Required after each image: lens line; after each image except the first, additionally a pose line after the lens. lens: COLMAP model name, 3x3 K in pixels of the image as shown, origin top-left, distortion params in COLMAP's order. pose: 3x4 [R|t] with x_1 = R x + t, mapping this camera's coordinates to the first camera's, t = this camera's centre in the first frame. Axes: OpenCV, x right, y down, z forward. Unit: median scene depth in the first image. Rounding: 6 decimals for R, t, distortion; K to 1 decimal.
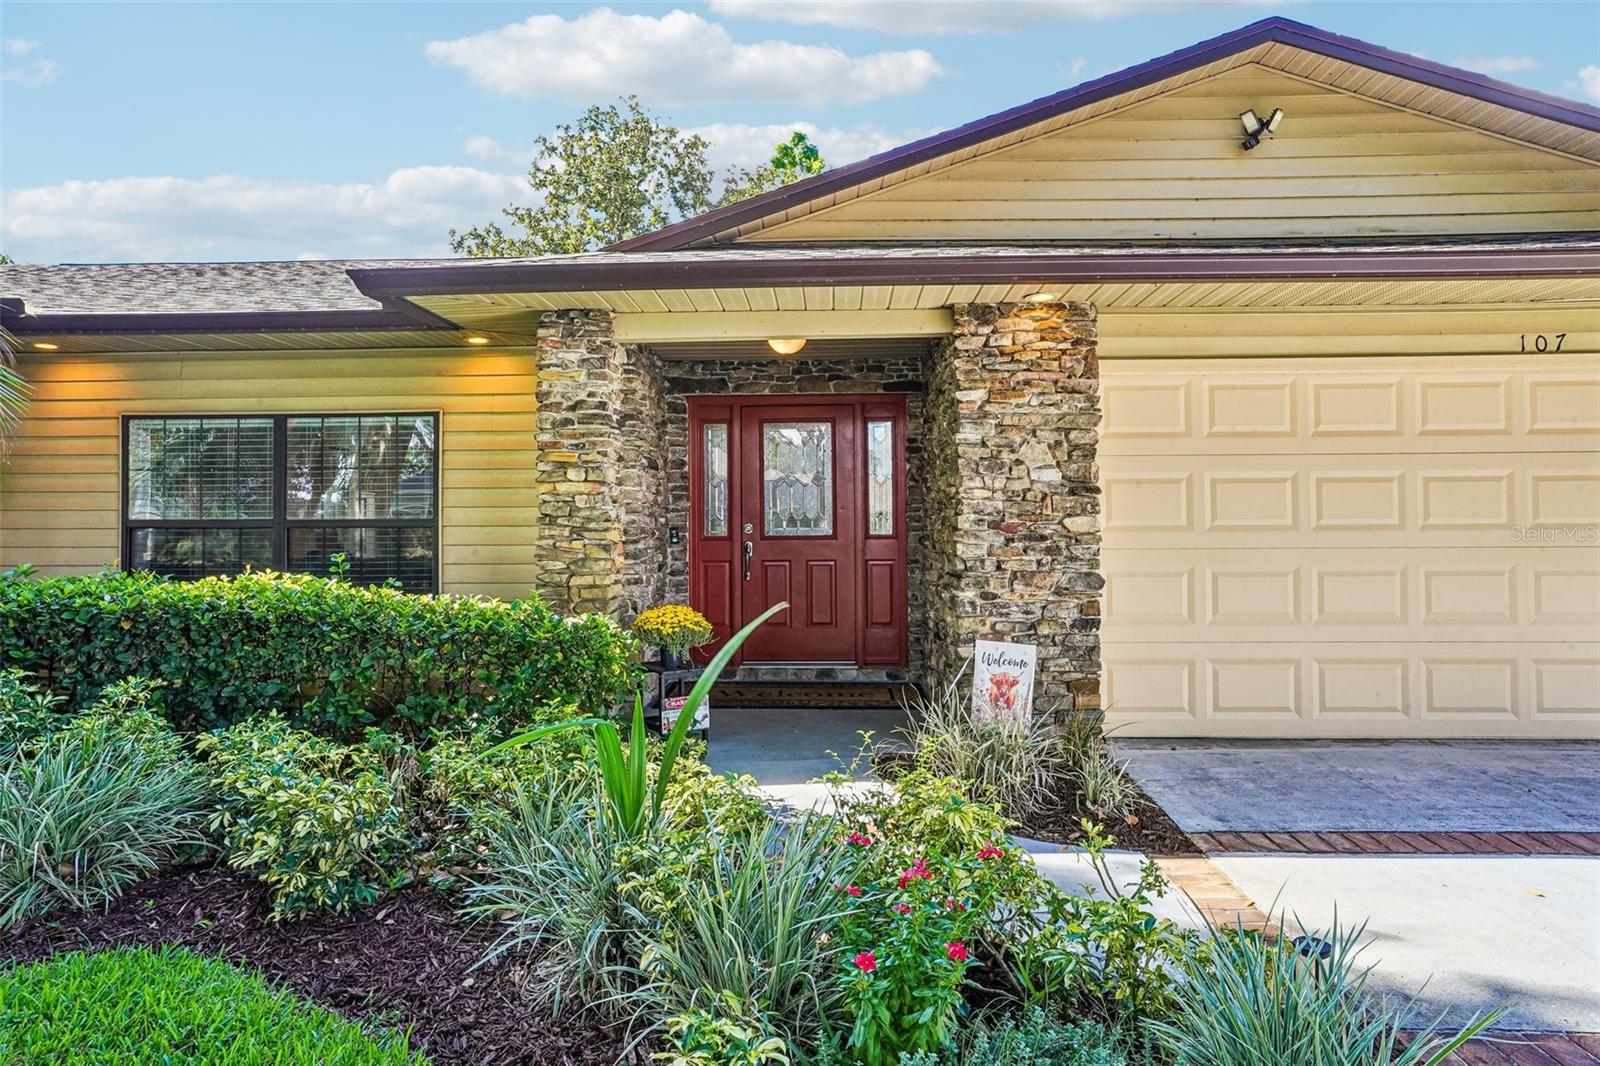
lens RADIAL K [[970.4, 0, 802.9], [0, 970.4, 512.2], [0, 0, 1]] dist [-0.001146, 0.001045]
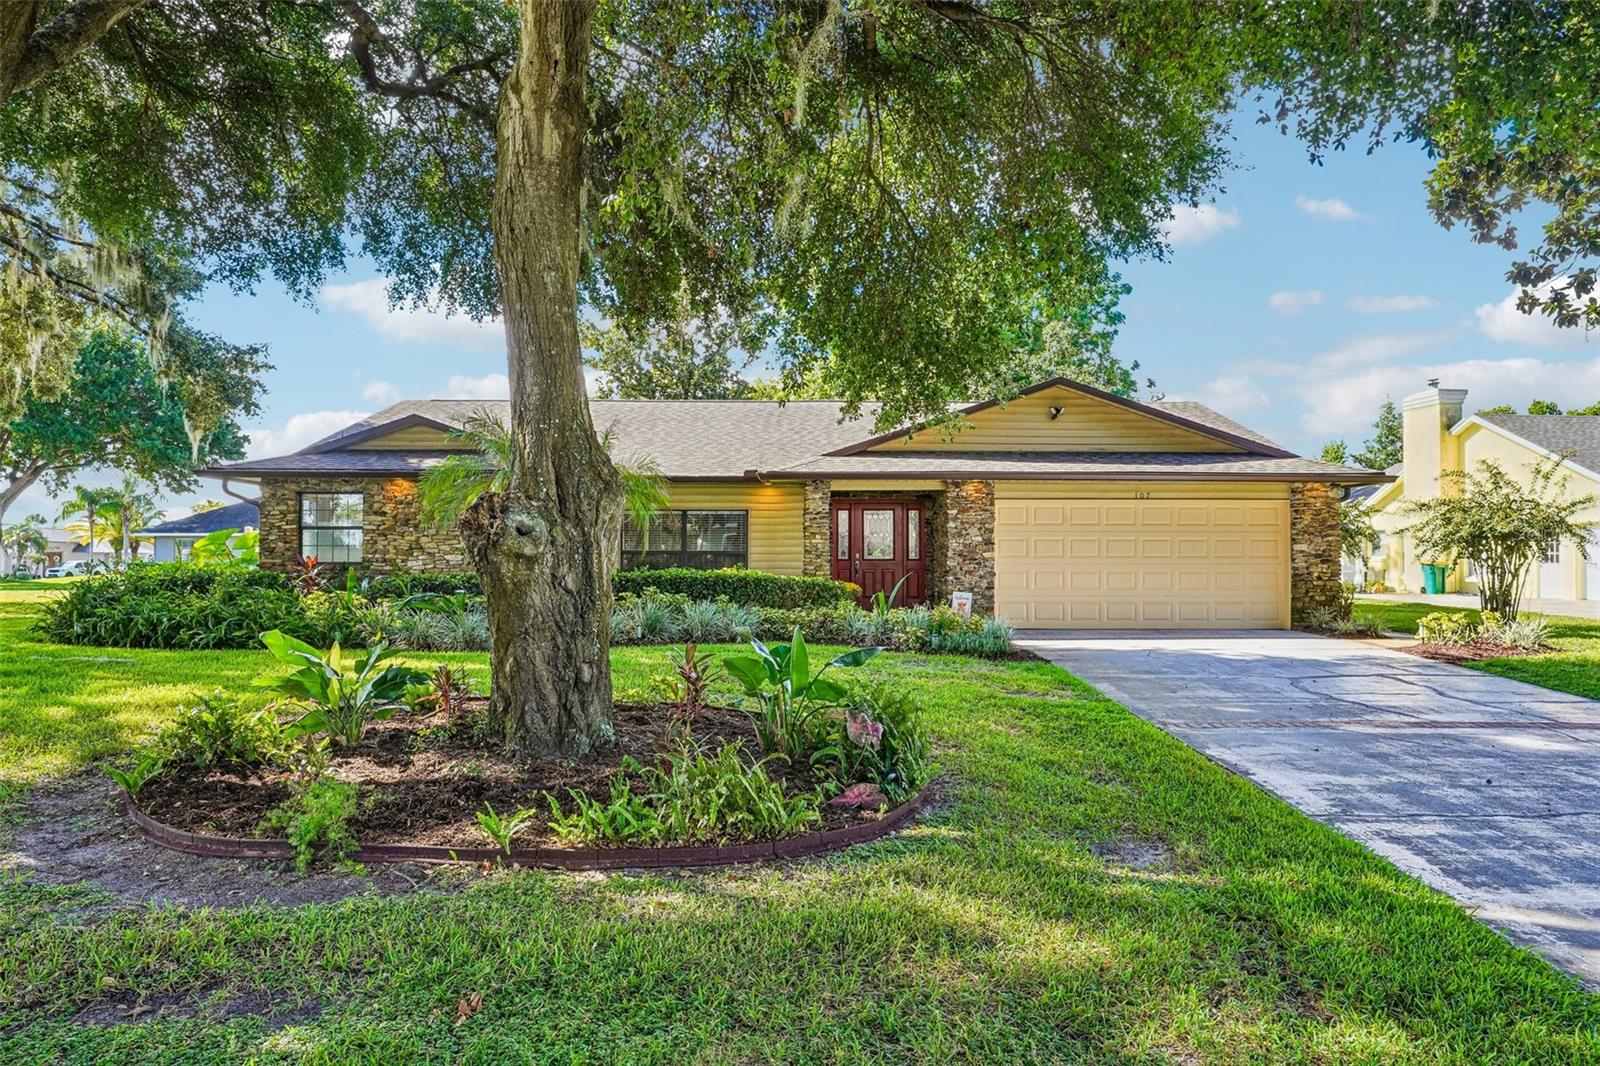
lens RADIAL K [[1049.0, 0, 800.0], [0, 1049.0, 533.0], [0, 0, 1]] dist [-0.000658, -0.000080]
pose [[0.999579, 0.008603, 0.027726, -0.383765], [-0.008492, 0.999955, -0.004128, -0.037085], [-0.027761, 0.003891, 0.999607, -2.213149]]
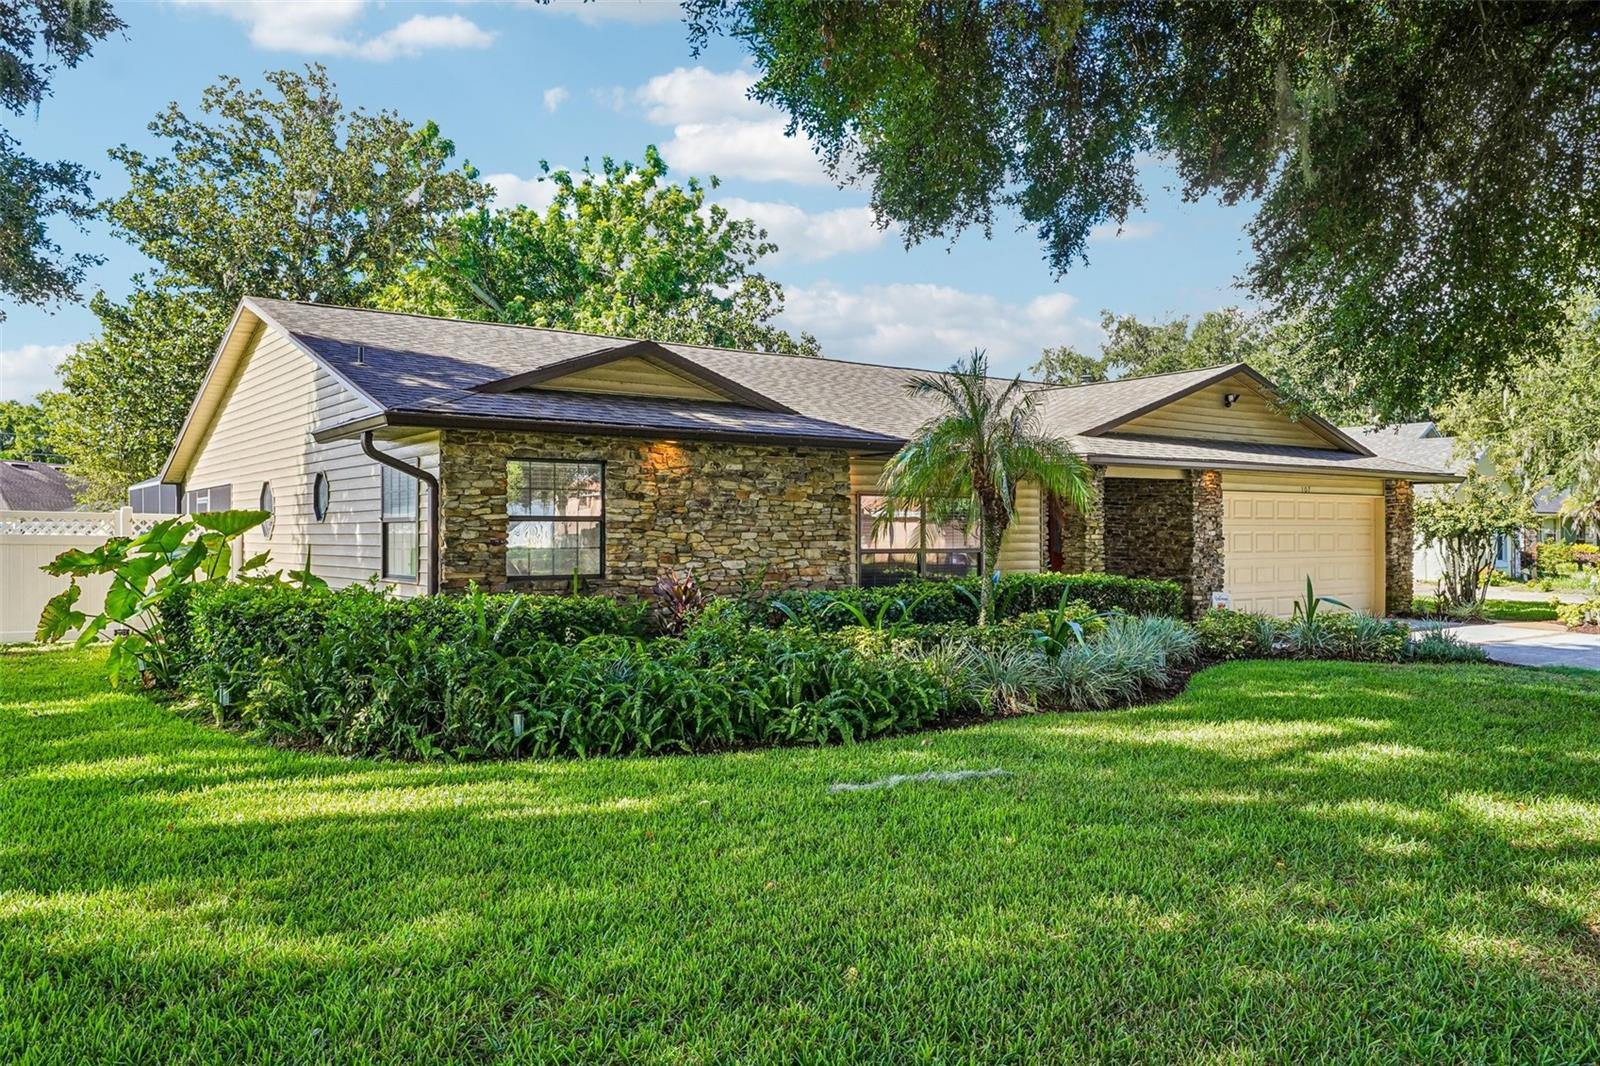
lens RADIAL K [[1177.7, 0, 800.0], [0, 1177.7, 533.0], [0, 0, 1]] dist [-0.002153, -0.000274]
pose [[0.794855, 0.005077, 0.606779, -2.704826], [-0.016323, 0.999782, 0.013018, -0.063261], [-0.606580, -0.020252, 0.794764, -0.949248]]
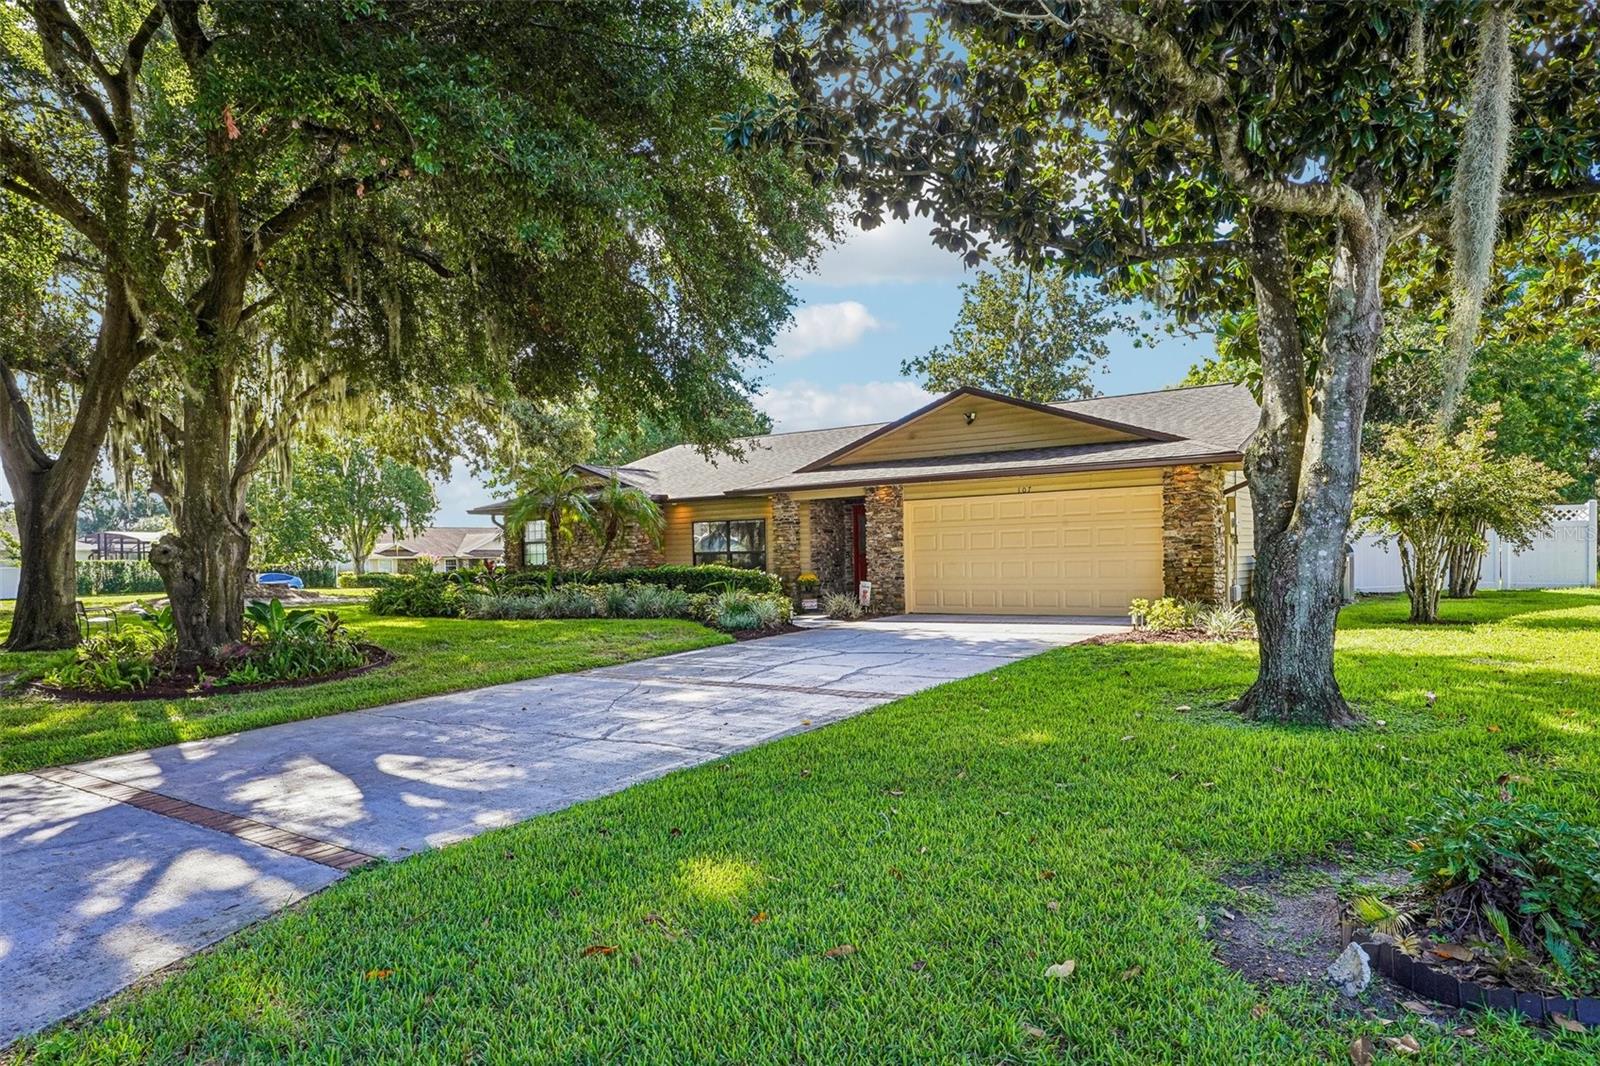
lens RADIAL K [[970.4, 0, 802.9], [0, 970.4, 512.2], [0, 0, 1]] dist [-0.001146, 0.001045]
pose [[0.828751, -0.039286, -0.558237, 1.941526], [0.028956, 0.999207, -0.027332, -0.035419], [0.558868, 0.006487, 0.829231, -2.059597]]
